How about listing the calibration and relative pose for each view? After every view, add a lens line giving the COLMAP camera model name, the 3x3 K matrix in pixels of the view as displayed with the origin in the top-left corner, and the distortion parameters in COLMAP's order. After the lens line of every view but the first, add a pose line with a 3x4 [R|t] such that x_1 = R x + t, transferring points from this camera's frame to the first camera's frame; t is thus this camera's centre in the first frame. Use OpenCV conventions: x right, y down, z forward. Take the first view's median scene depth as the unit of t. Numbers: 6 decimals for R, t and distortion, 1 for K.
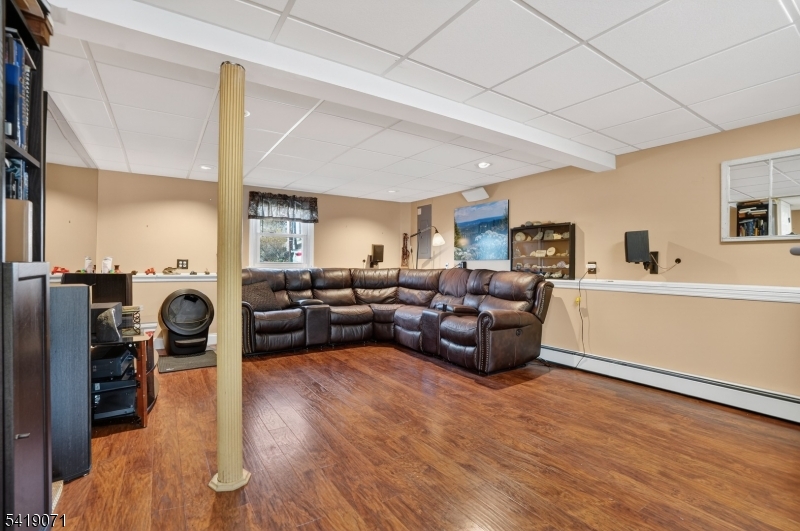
lens RADIAL K [[371.4, 0, 400.0], [0, 371.4, 265.5], [0, 0, 1]] dist [-0.033991, 0.000573]
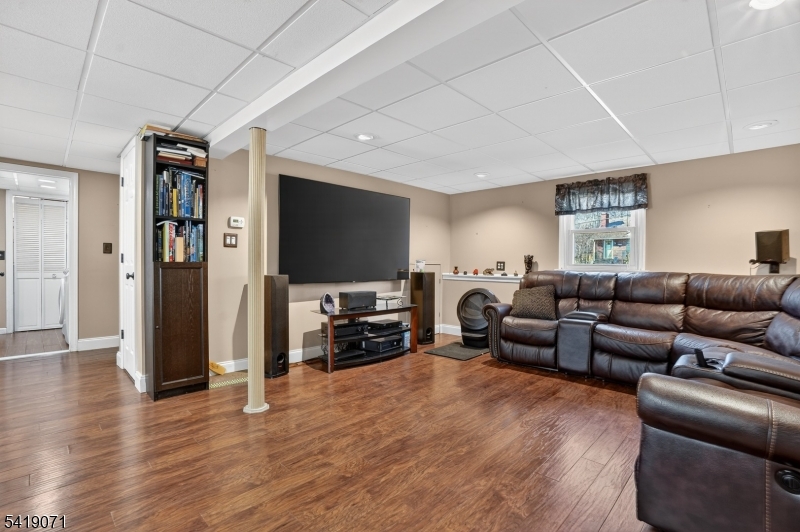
lens RADIAL K [[371.4, 0, 400.0], [0, 371.4, 266.0], [0, 0, 1]] dist [-0.033991, 0.000573]
pose [[0.211315, -0.000106, -0.977418, 0.421552], [-0.009060, 0.999957, -0.002067, 0.001320], [0.977376, 0.009292, 0.211305, 0.466431]]
